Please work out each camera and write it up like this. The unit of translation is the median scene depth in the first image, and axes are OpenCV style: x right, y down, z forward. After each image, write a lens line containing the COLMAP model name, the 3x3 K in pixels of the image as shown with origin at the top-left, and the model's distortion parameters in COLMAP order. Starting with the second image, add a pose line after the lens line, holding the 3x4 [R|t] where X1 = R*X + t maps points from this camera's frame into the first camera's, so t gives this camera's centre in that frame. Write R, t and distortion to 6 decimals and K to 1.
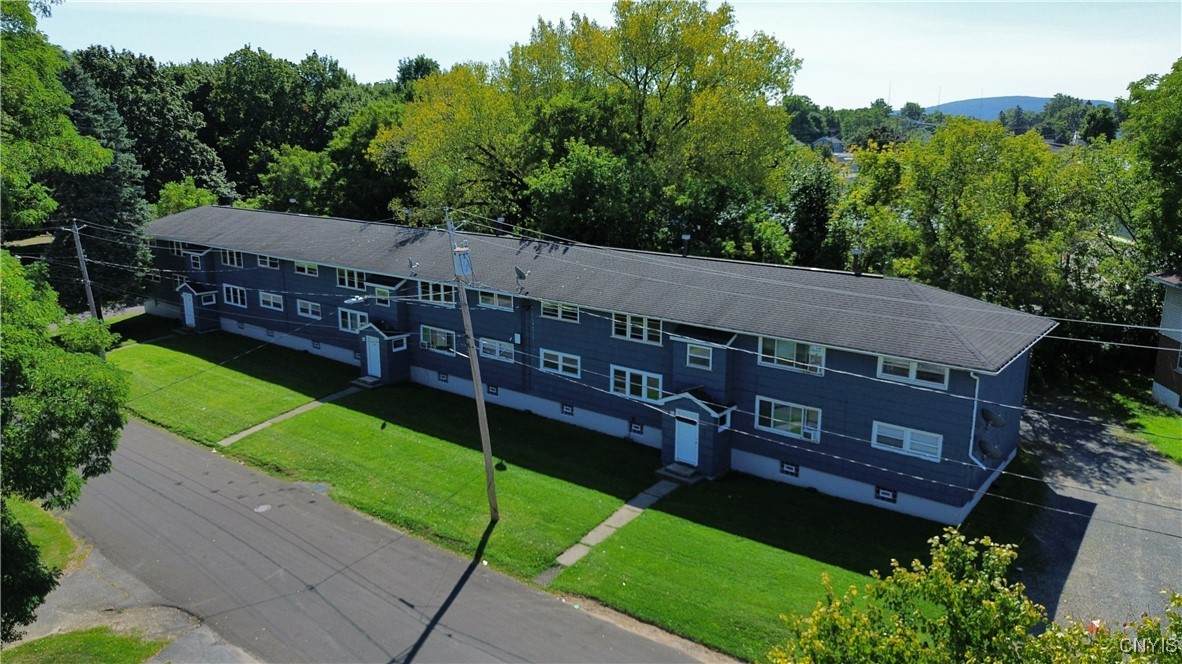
lens RADIAL K [[857.2, 0, 591.0], [0, 857.2, 332.0], [0, 0, 1]] dist [0.040563, -0.006094]
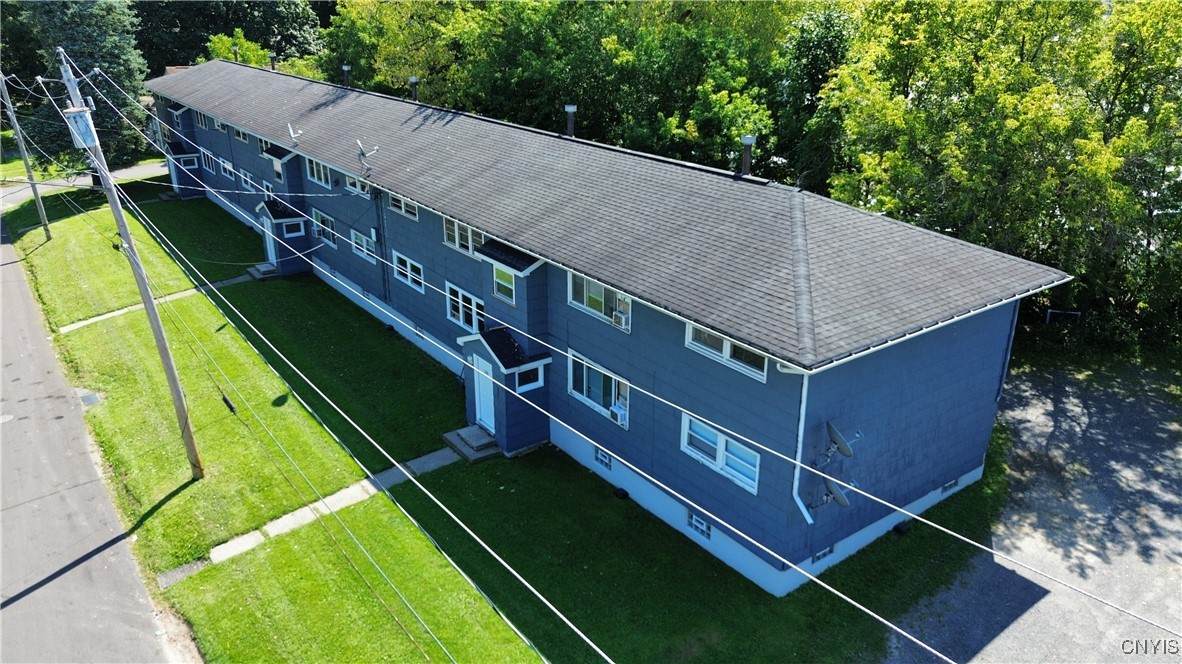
lens RADIAL K [[851.8, 0, 591.0], [0, 851.8, 332.0], [0, 0, 1]] dist [0.044791, -0.040277]
pose [[0.964359, 0.097469, -0.245990, 0.371327], [-0.061013, 0.986540, 0.151709, -0.042505], [0.257466, -0.131293, 0.957326, 0.347867]]
